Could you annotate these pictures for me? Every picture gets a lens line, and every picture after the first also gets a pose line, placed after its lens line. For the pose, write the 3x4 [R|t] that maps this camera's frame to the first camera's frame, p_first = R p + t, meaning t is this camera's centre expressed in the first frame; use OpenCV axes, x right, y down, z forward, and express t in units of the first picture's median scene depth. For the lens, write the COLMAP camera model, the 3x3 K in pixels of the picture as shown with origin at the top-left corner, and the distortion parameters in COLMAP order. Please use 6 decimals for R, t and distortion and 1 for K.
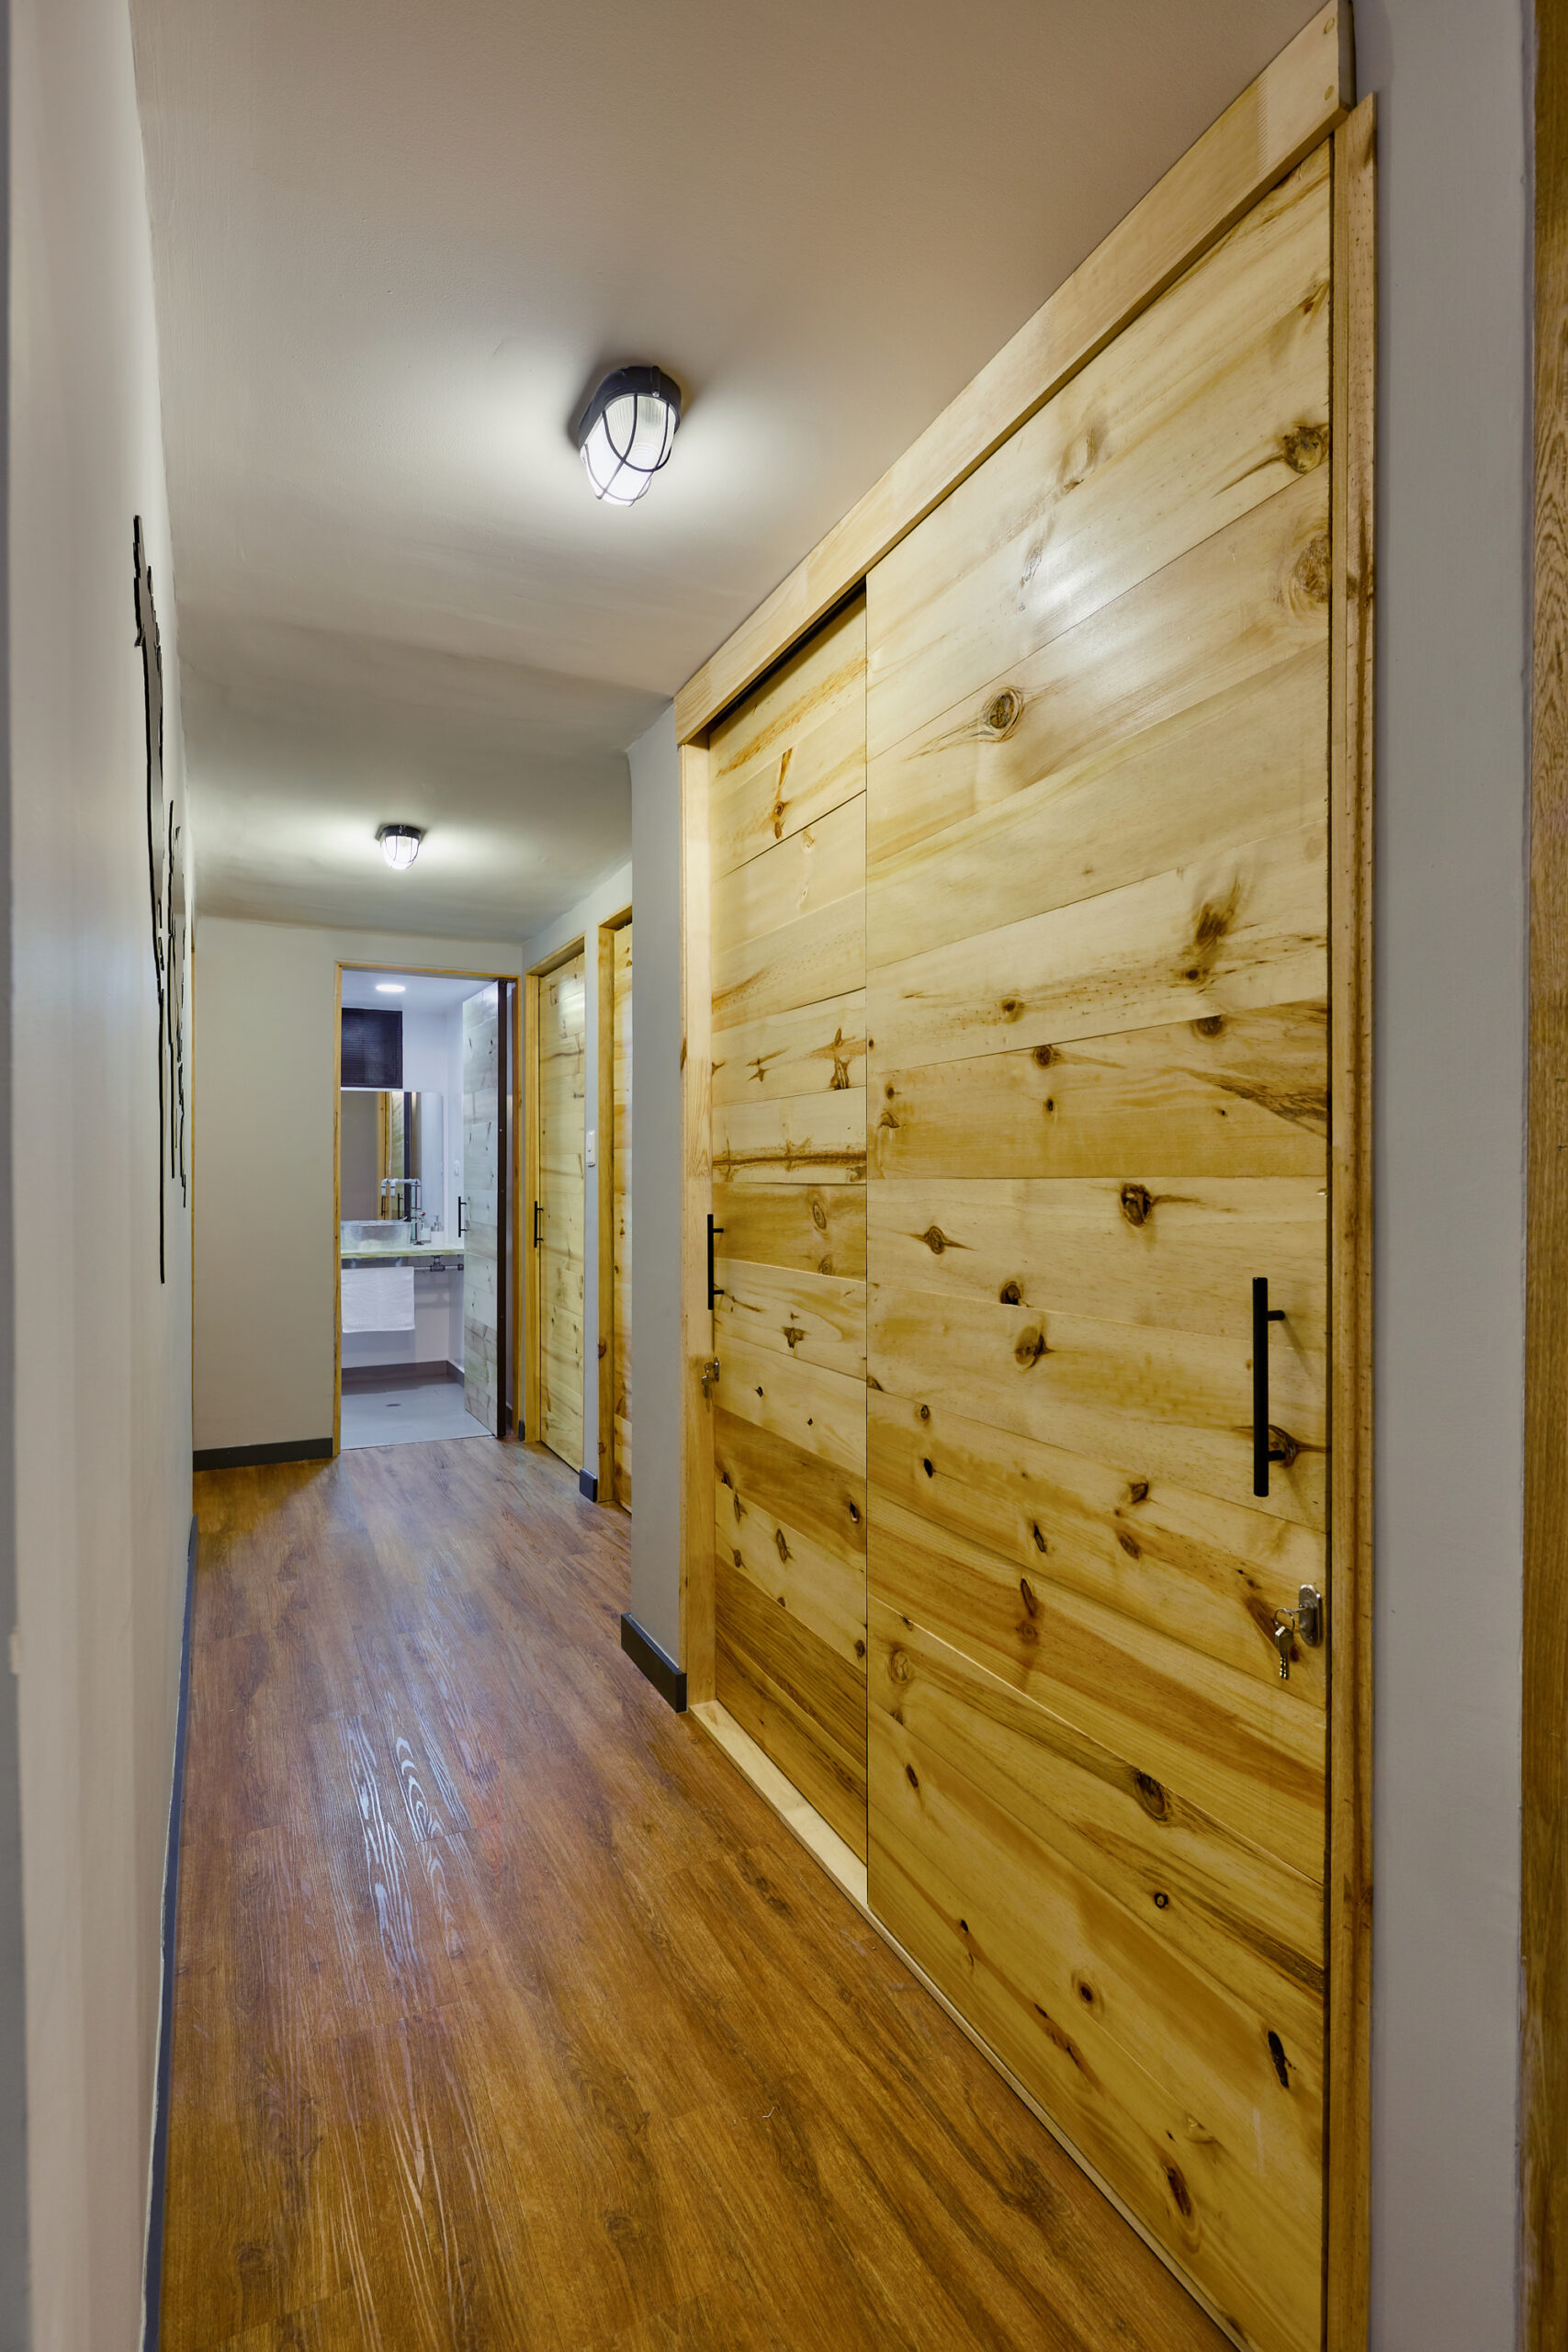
lens RADIAL K [[1139.9, 0, 779.7], [0, 1139.9, 1184.8], [0, 0, 1]] dist [0.001509, -0.002648]
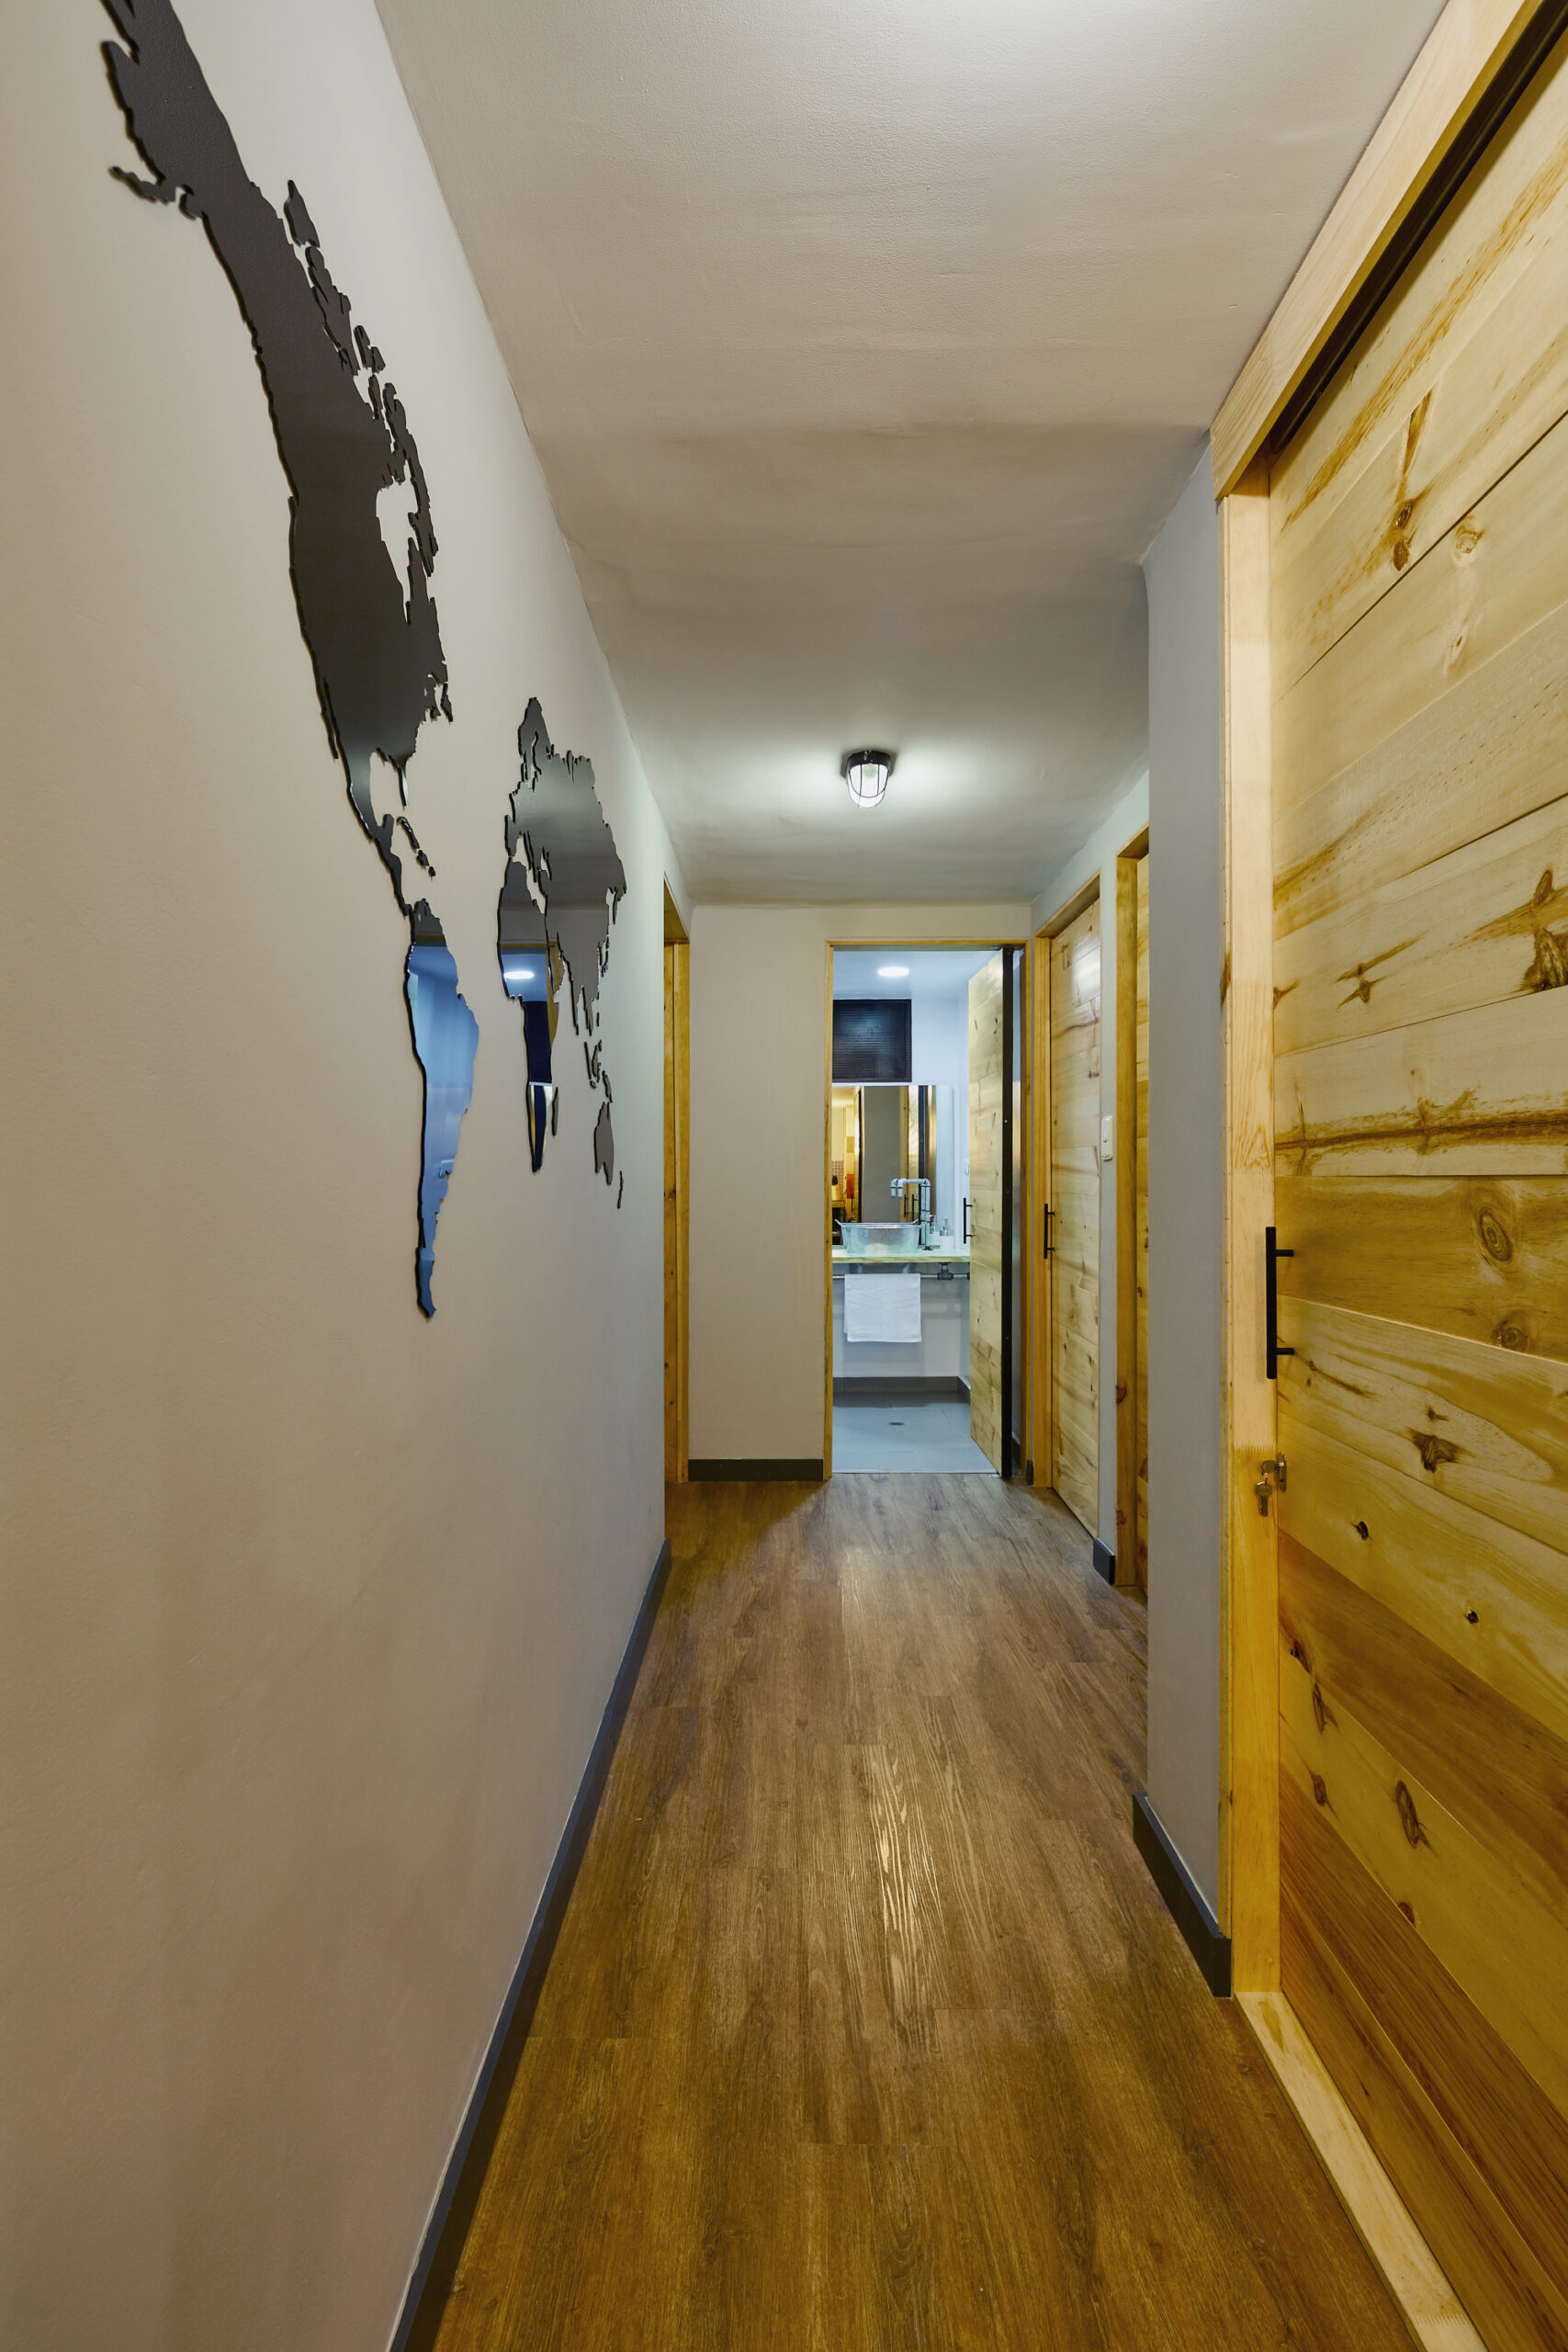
lens RADIAL K [[1139.9, 0, 776.3], [0, 1139.9, 1185.5], [0, 0, 1]] dist [0.001509, -0.002648]
pose [[0.891953, 0.000108, -0.452129, -0.018084], [-0.000689, 0.999999, -0.001122, 0.003437], [0.452129, 0.001312, 0.891952, 0.286797]]
